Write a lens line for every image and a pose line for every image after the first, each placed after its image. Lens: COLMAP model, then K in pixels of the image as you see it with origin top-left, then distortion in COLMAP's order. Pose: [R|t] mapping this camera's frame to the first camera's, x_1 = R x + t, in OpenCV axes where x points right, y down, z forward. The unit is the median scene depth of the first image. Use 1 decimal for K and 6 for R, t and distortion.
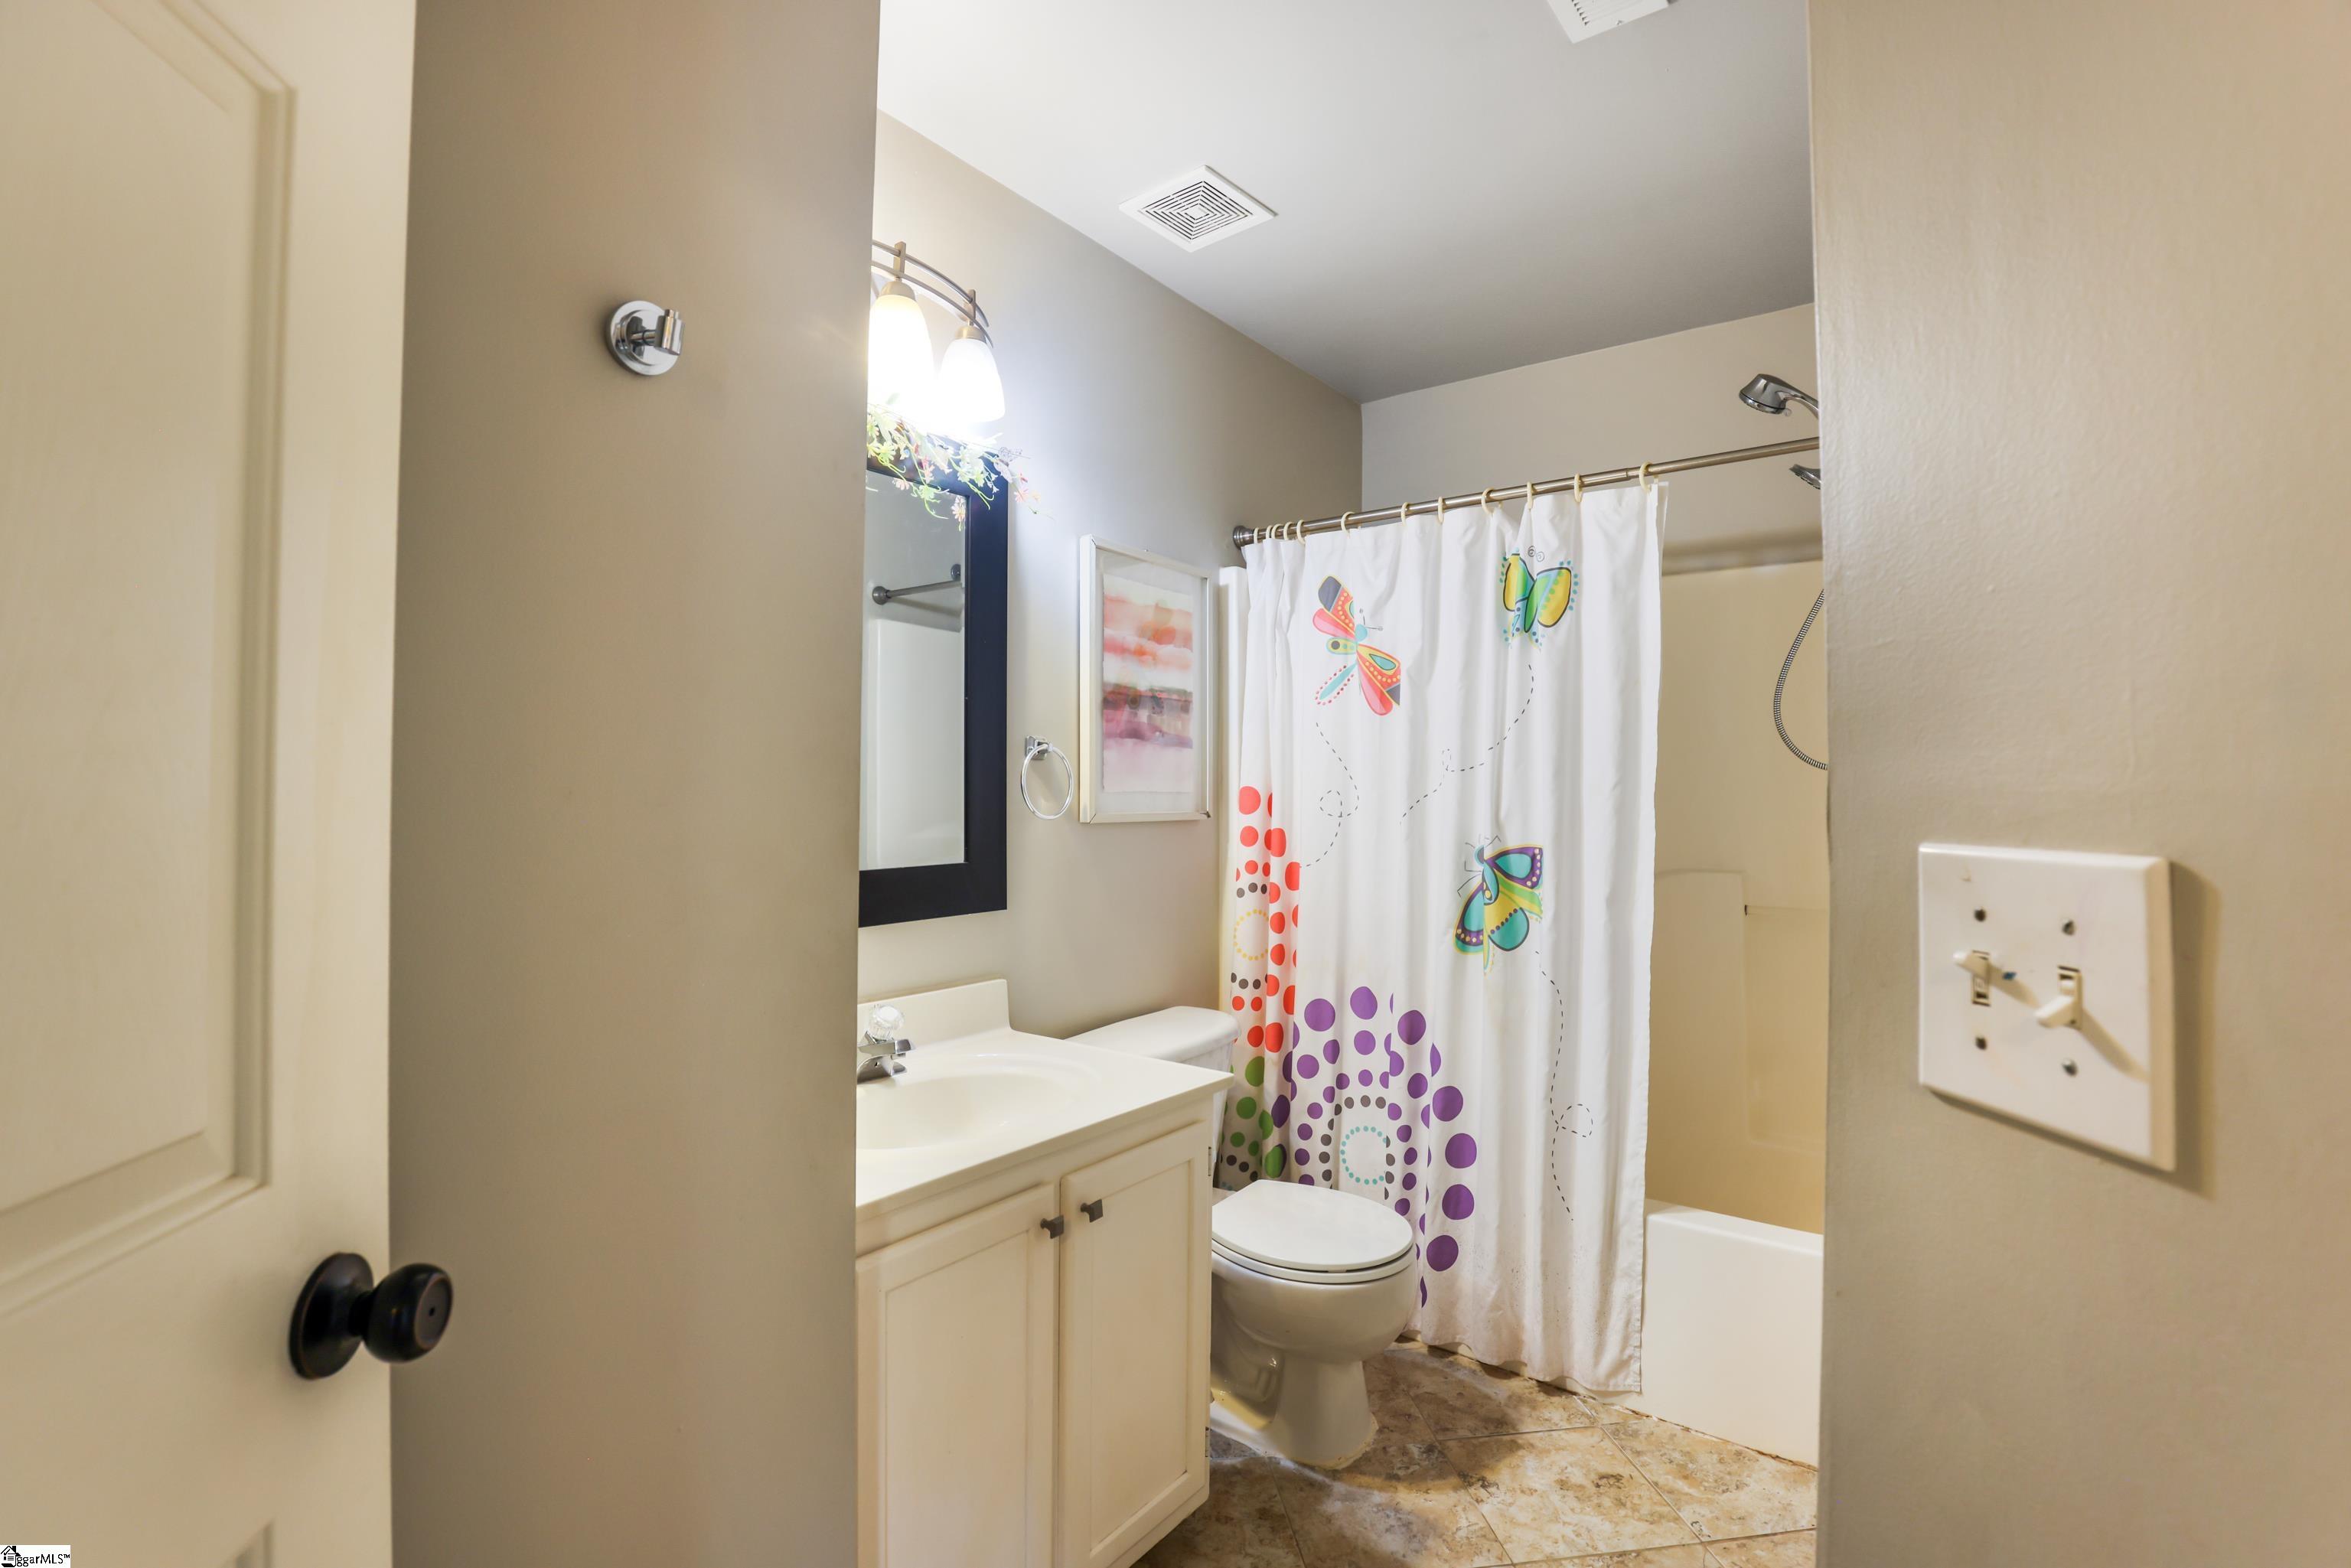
lens RADIAL K [[1078.4, 0, 1179.5], [0, 1078.4, 787.7], [0, 0, 1]] dist [-0.011162, 0.000830]
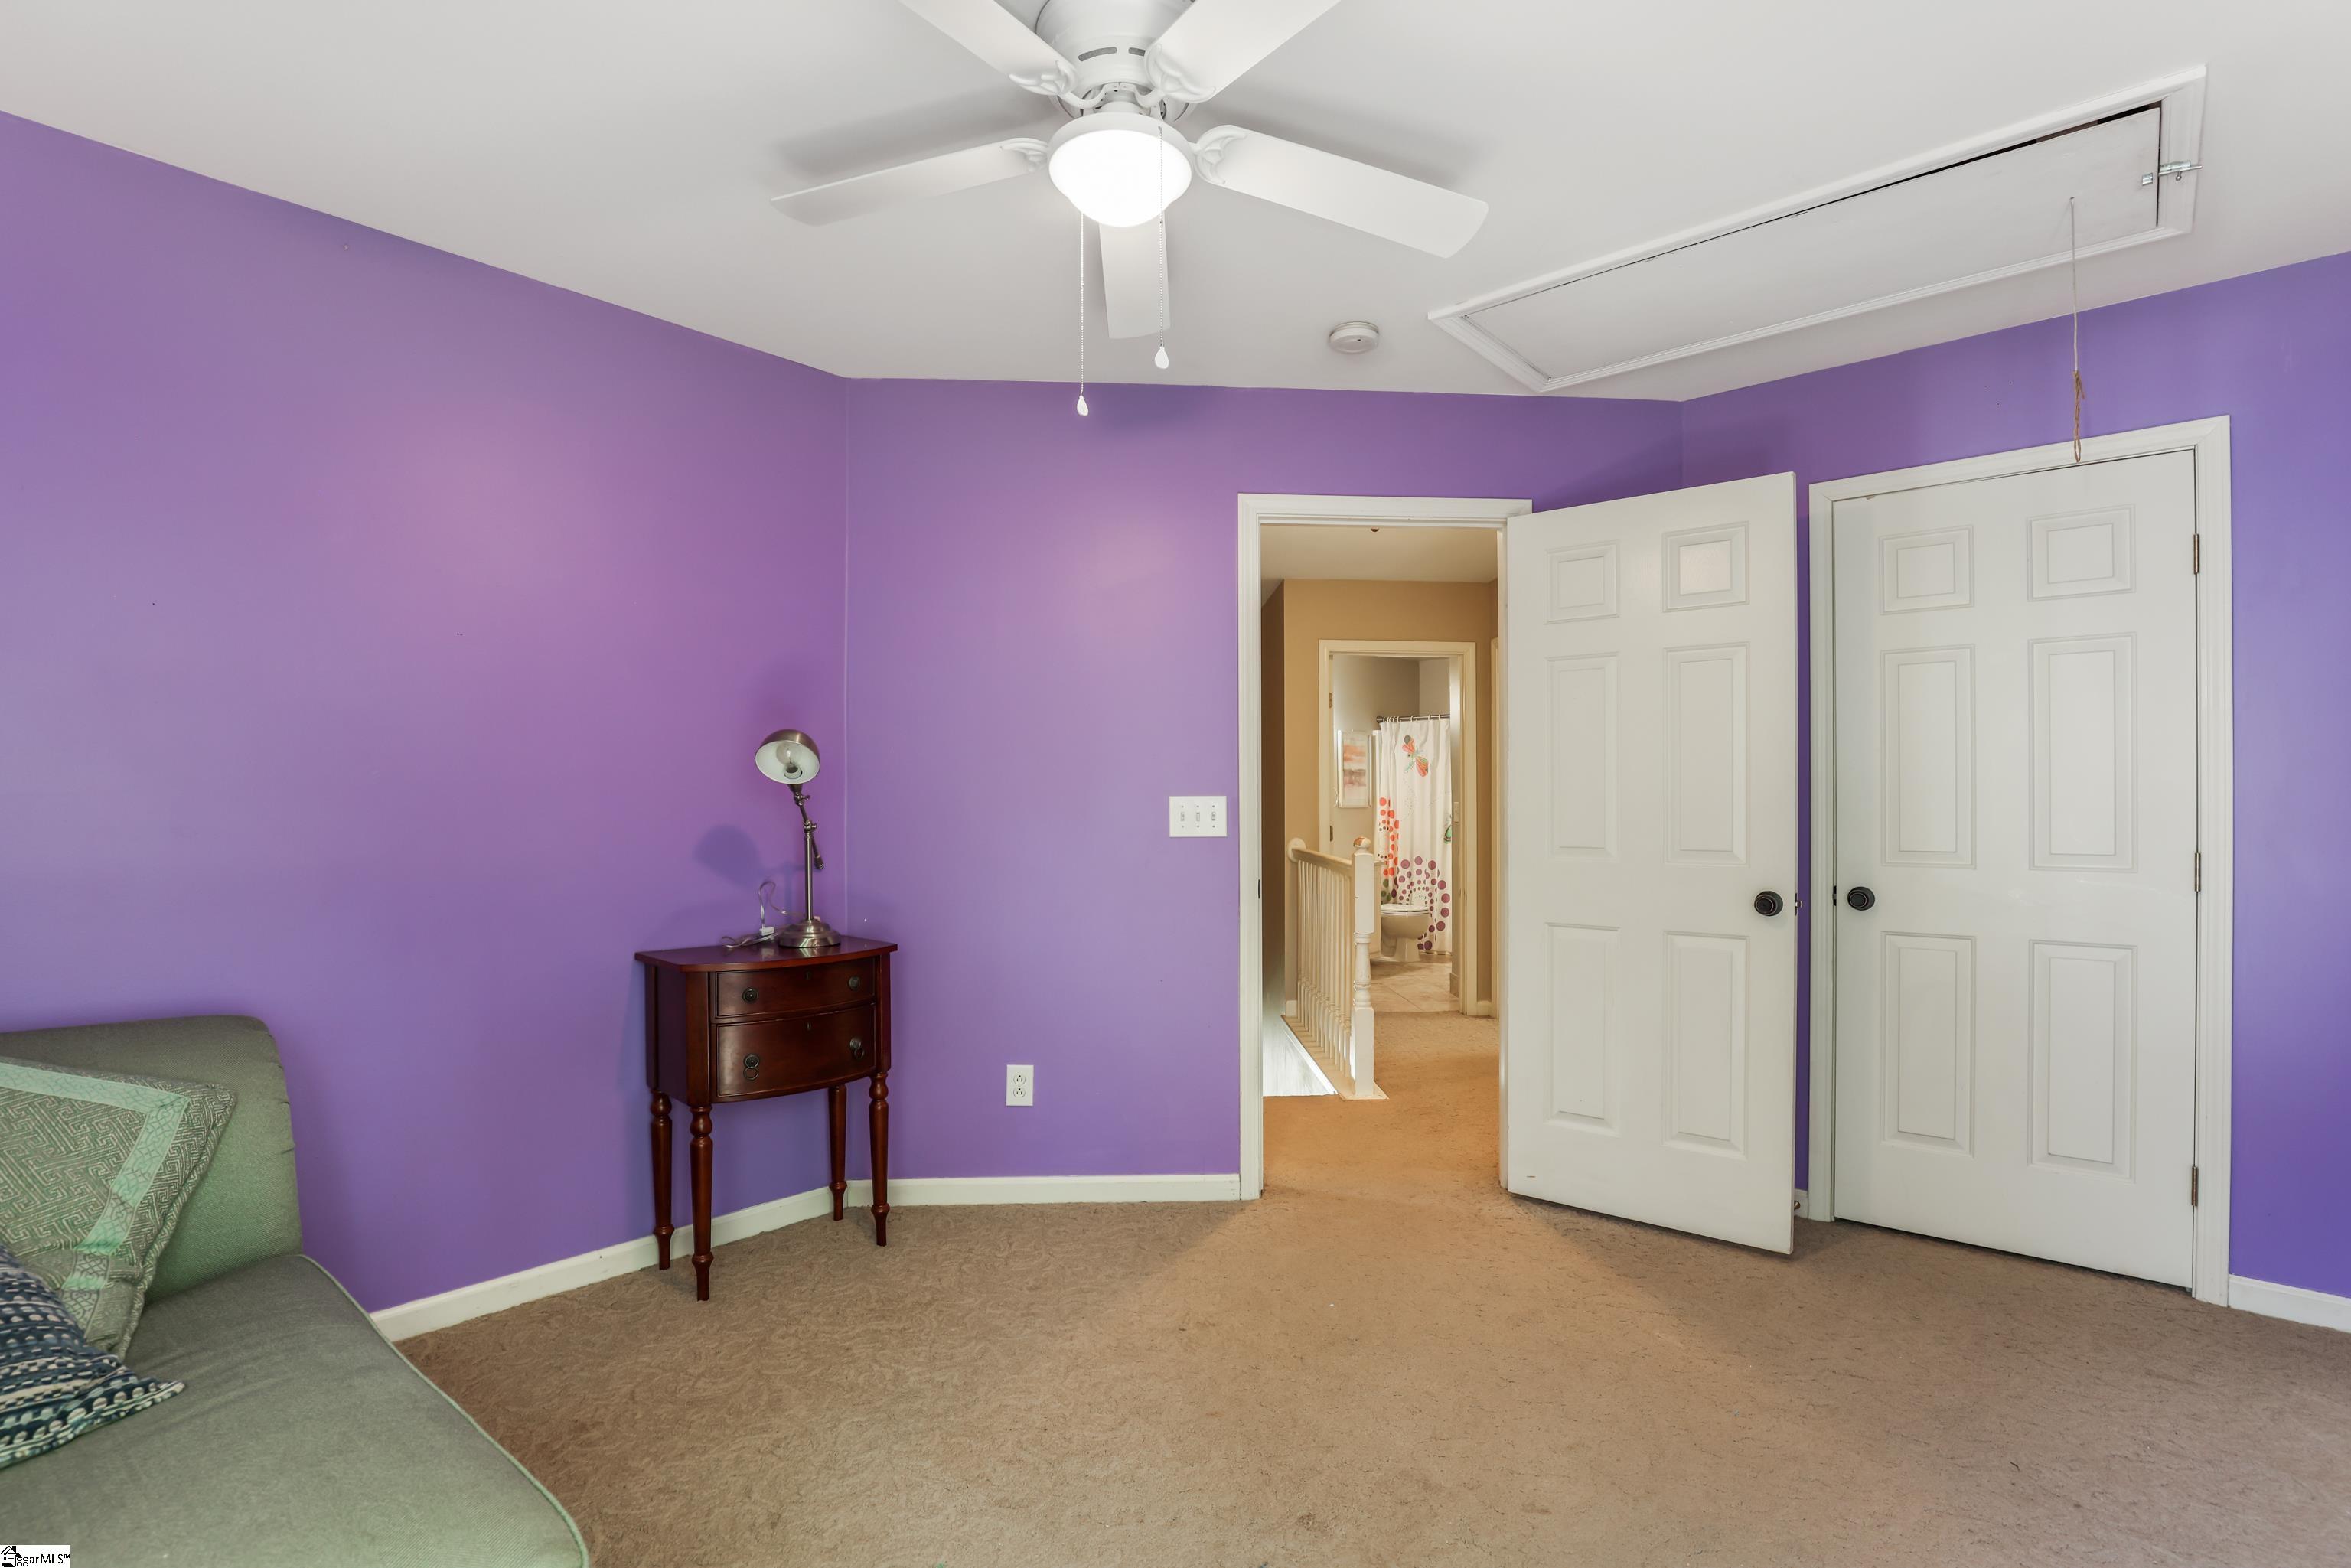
lens RADIAL K [[1078.4, 0, 1161.1], [0, 1078.4, 808.5], [0, 0, 1]] dist [-0.011162, 0.000830]
pose [[0.996214, -0.007694, -0.086593, -0.339631], [0.007680, 0.999970, -0.000496, 0.030113], [0.086594, -0.000171, 0.996244, -2.439125]]
